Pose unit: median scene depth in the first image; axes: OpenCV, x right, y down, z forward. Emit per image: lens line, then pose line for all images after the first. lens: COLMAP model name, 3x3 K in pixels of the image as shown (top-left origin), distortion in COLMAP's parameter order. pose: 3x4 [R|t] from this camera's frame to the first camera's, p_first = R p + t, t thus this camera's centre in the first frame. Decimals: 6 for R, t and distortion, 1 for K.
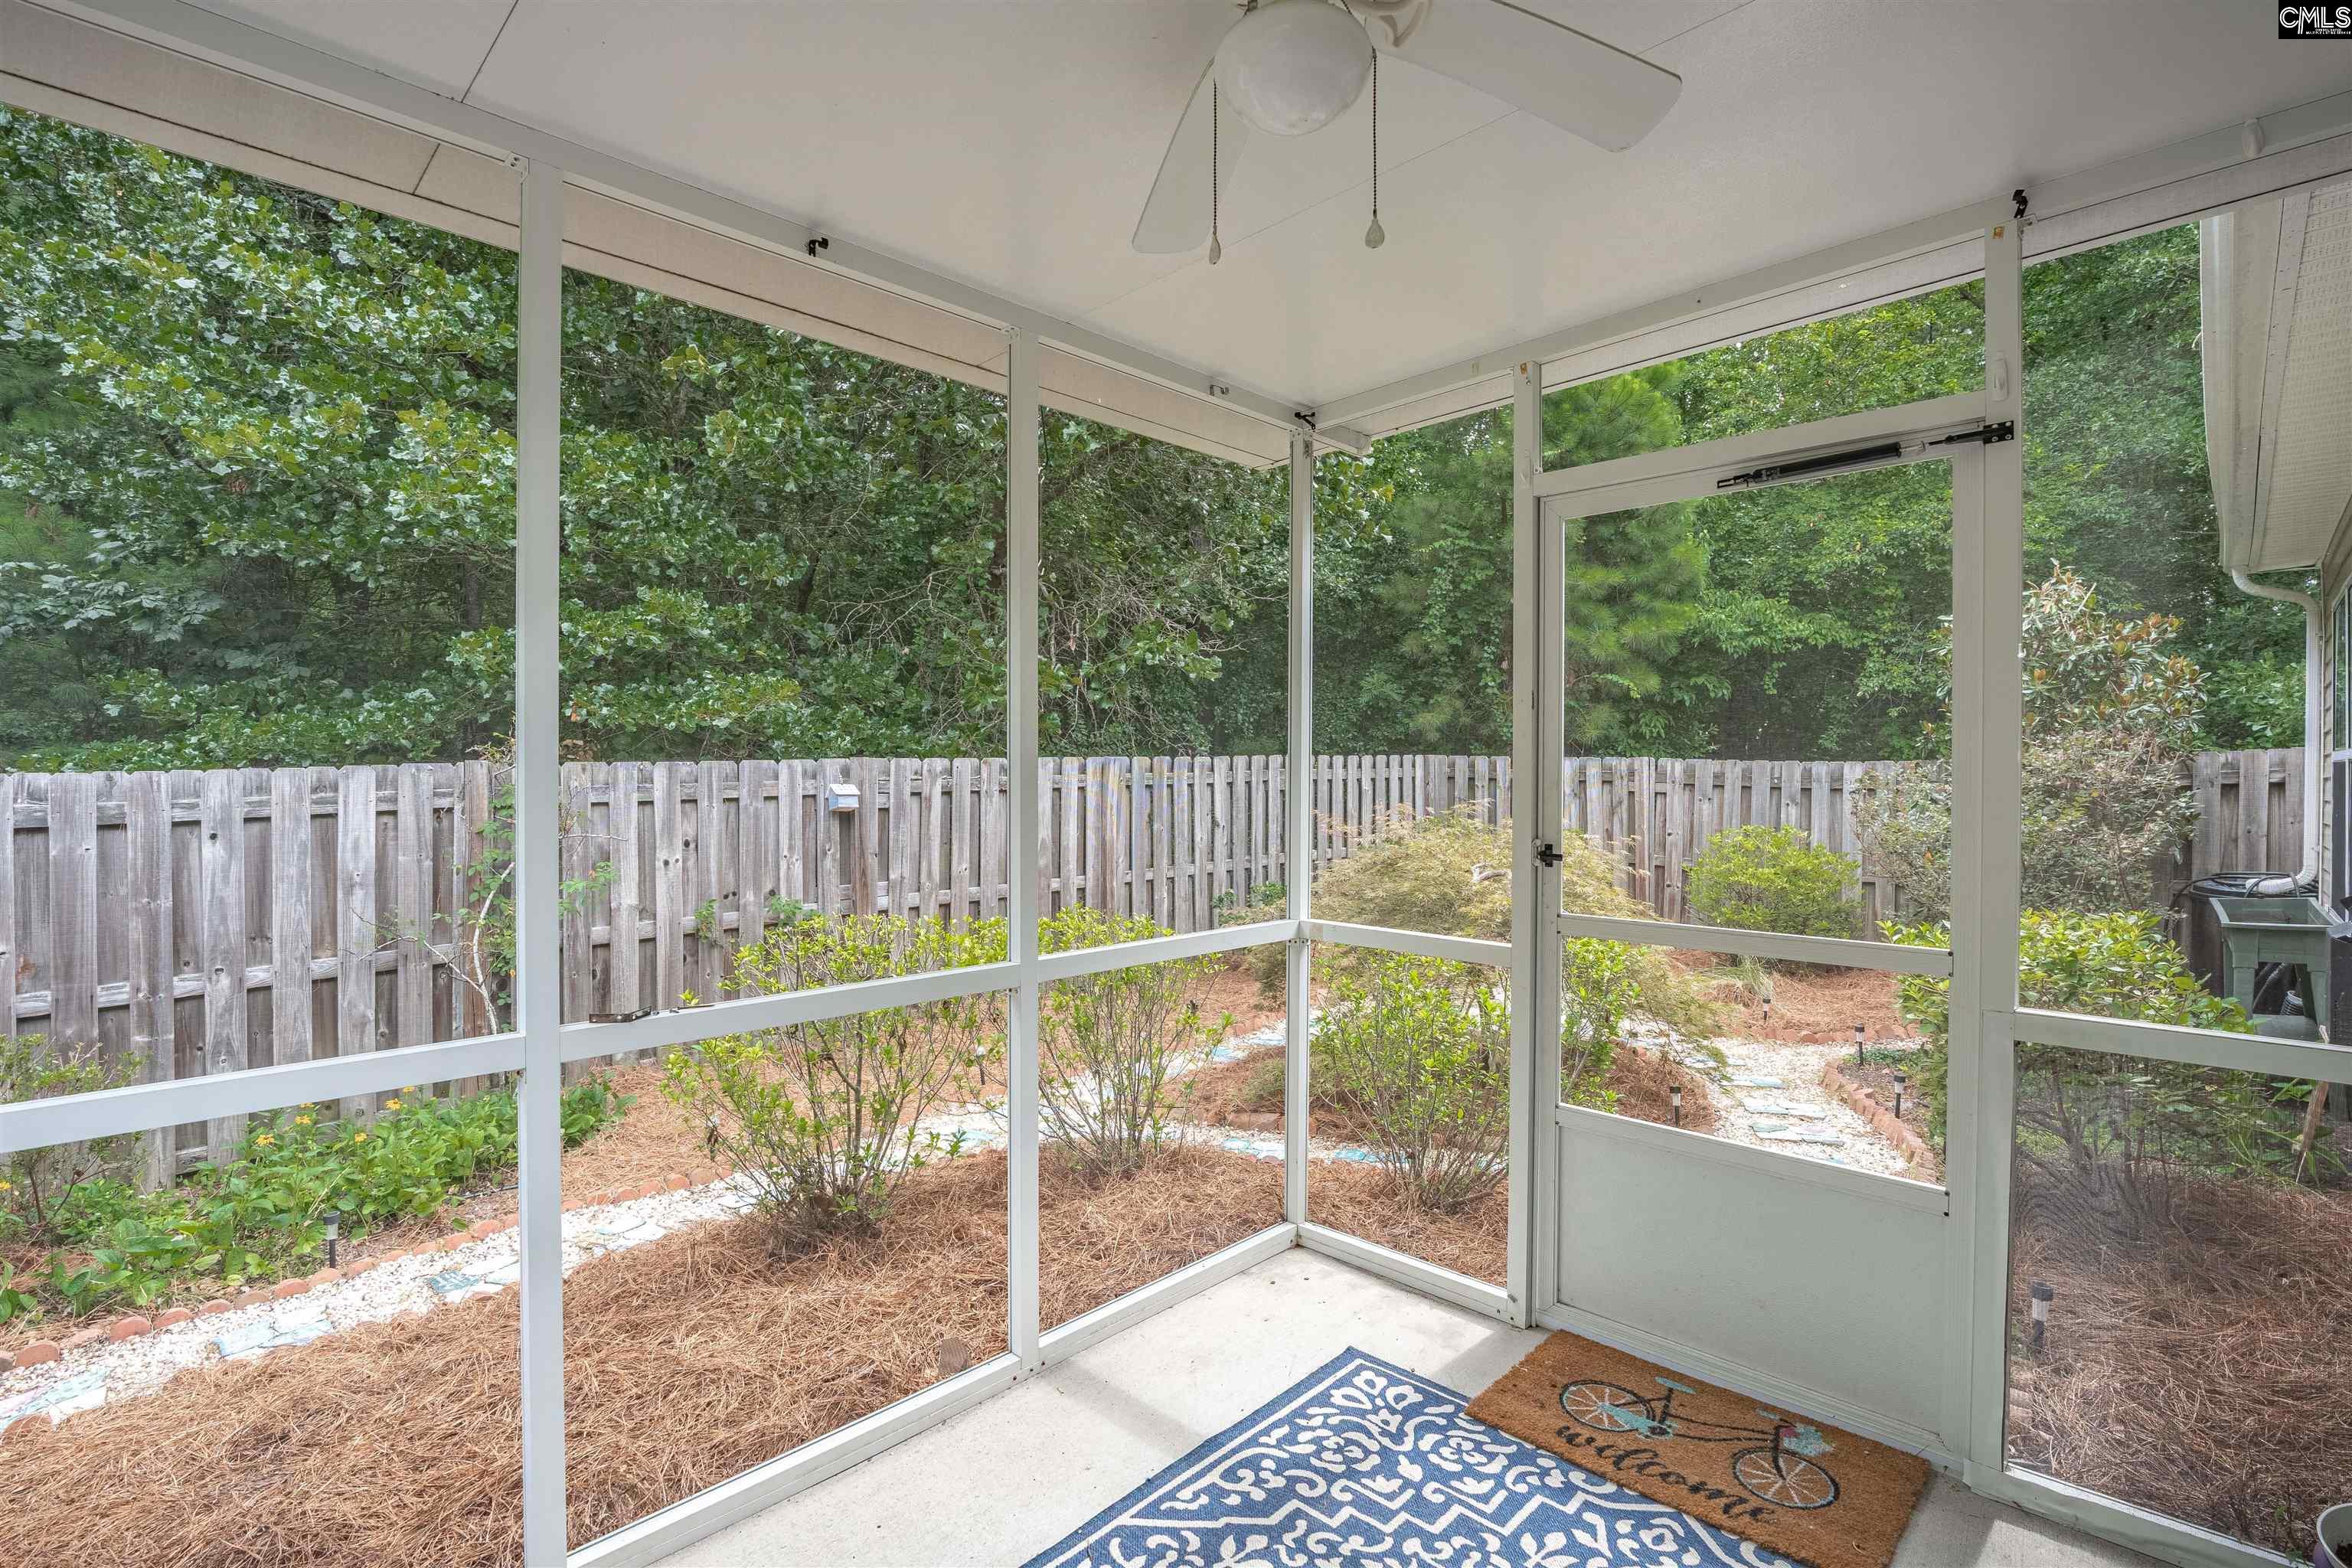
lens RADIAL K [[1089.9, 0, 1173.8], [0, 1089.9, 776.4], [0, 0, 1]] dist [-0.015877, 0.000246]
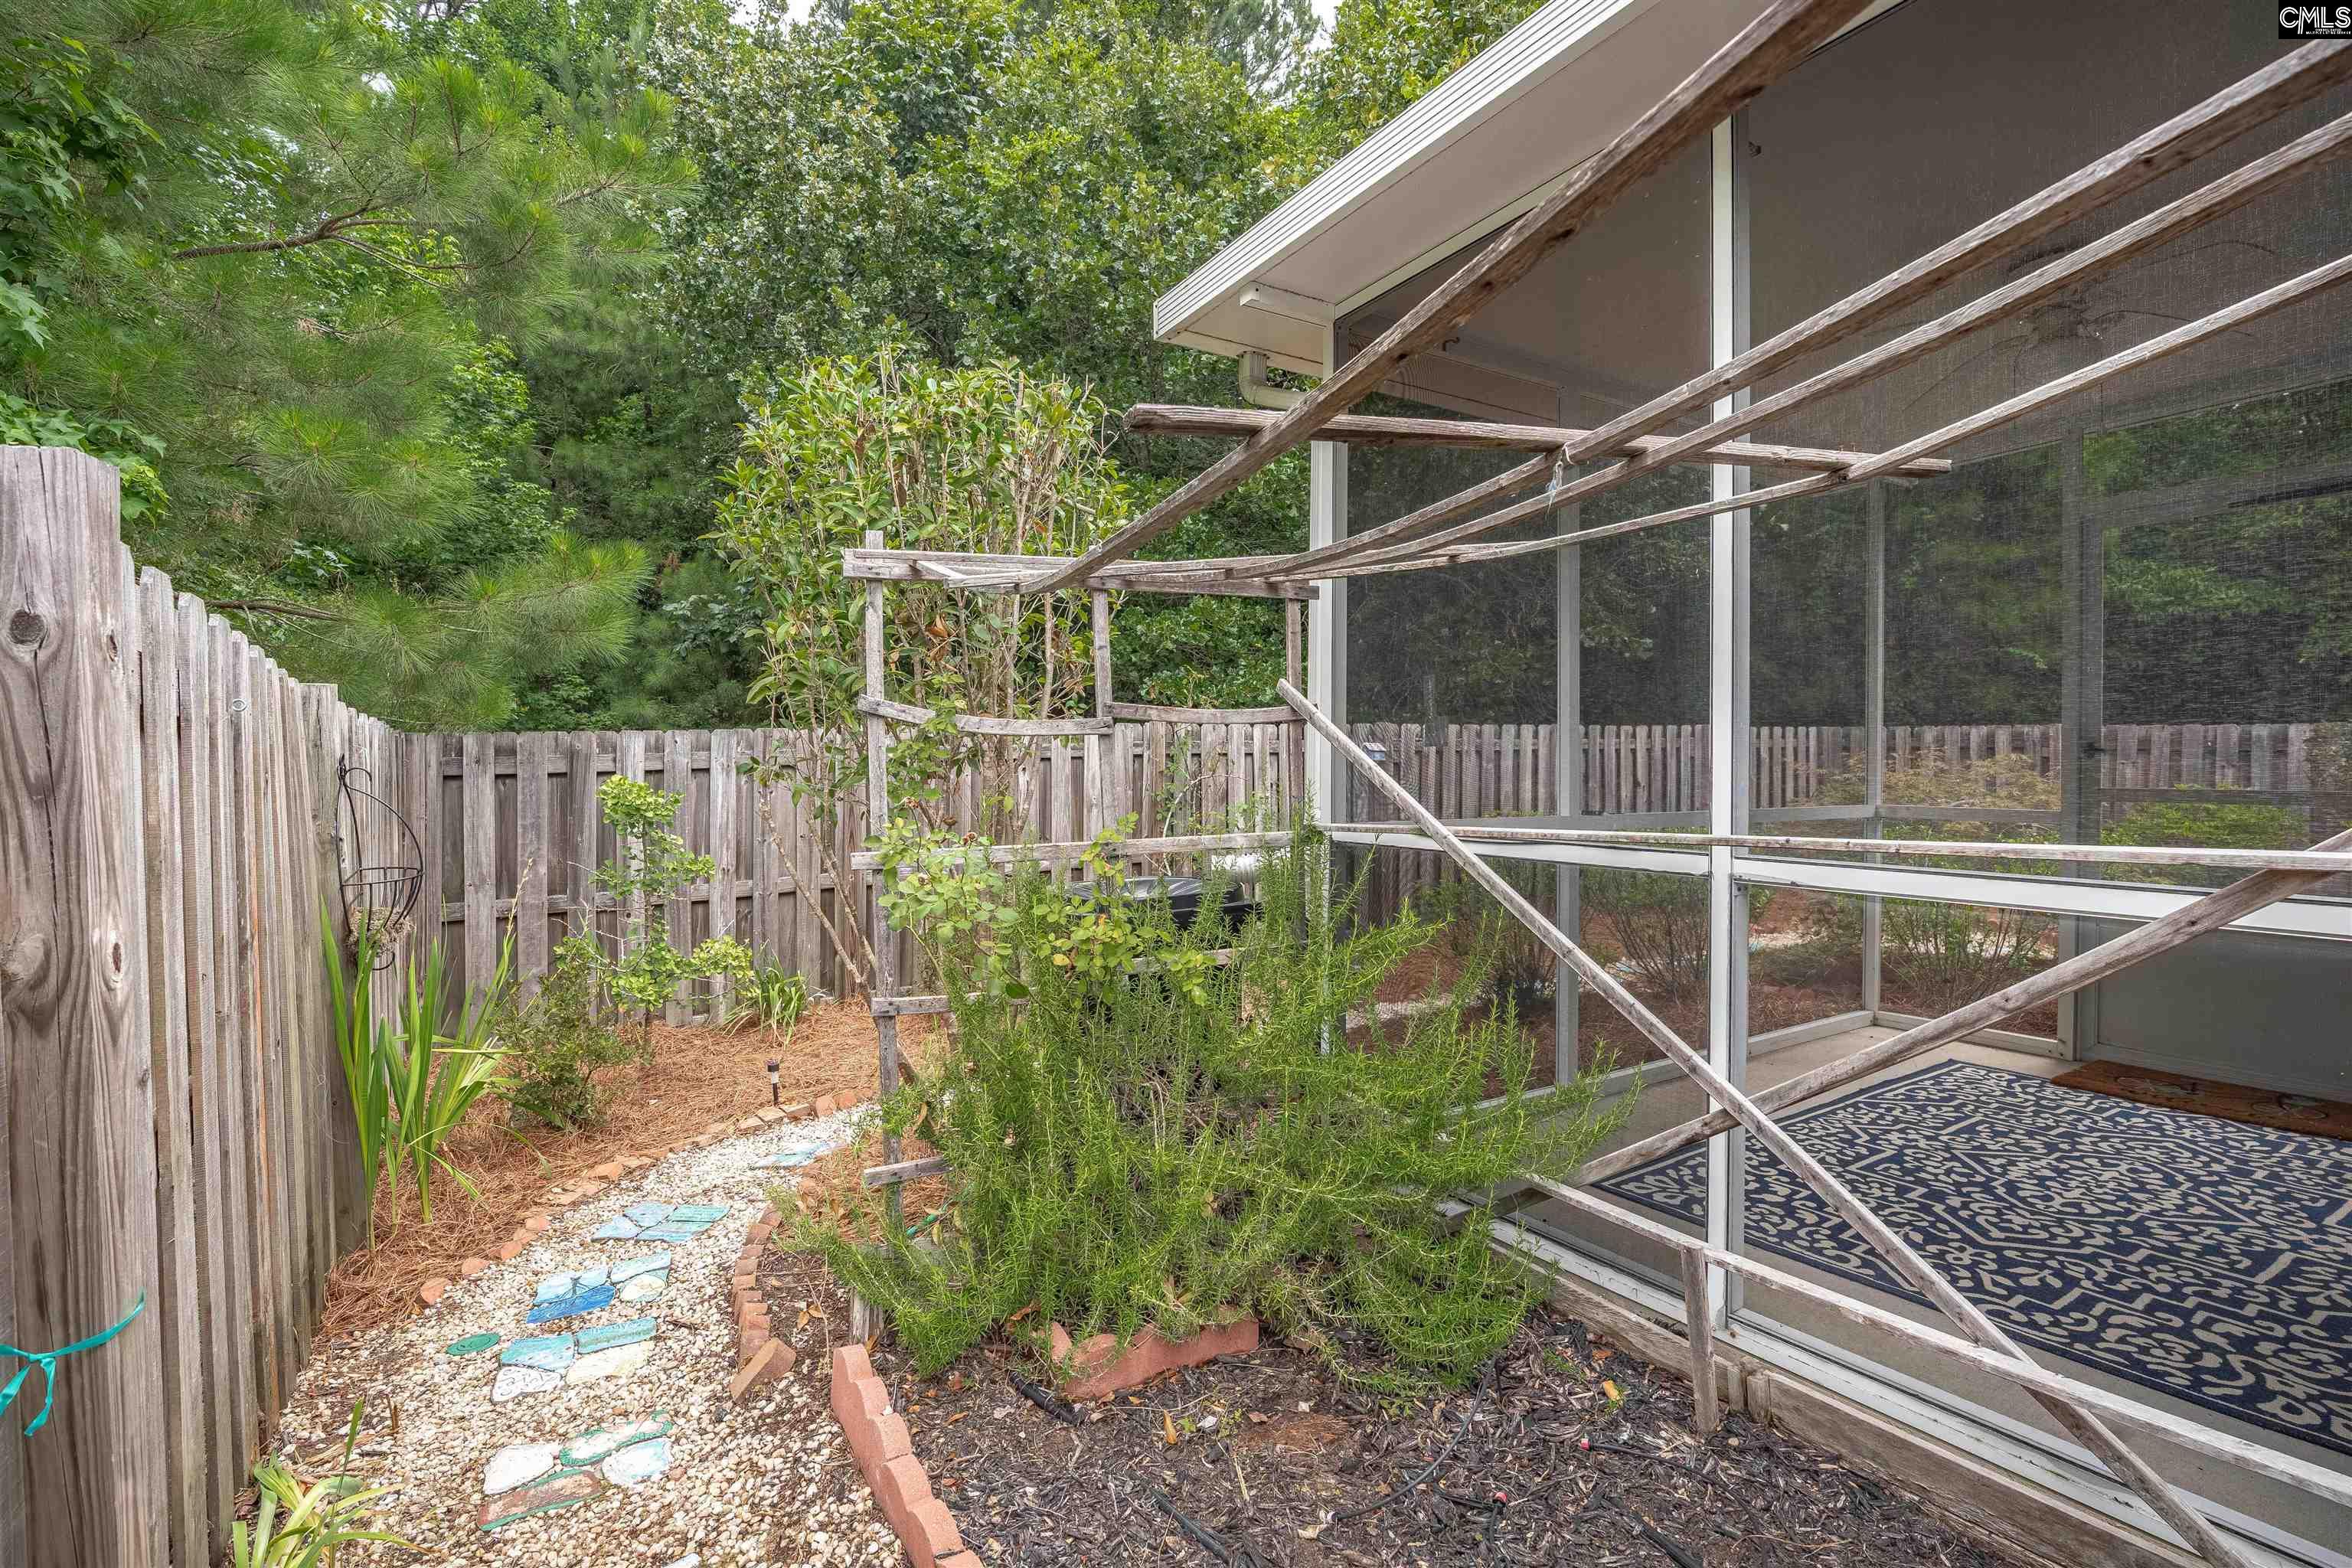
lens RADIAL K [[1089.9, 0, 1178.9], [0, 1089.9, 793.2], [0, 0, 1]] dist [-0.015877, 0.000246]
pose [[0.972936, 0.002781, -0.231057, -0.189150], [0.001551, 0.999826, 0.018566, 0.035218], [0.231069, -0.018422, 0.972763, -0.261486]]
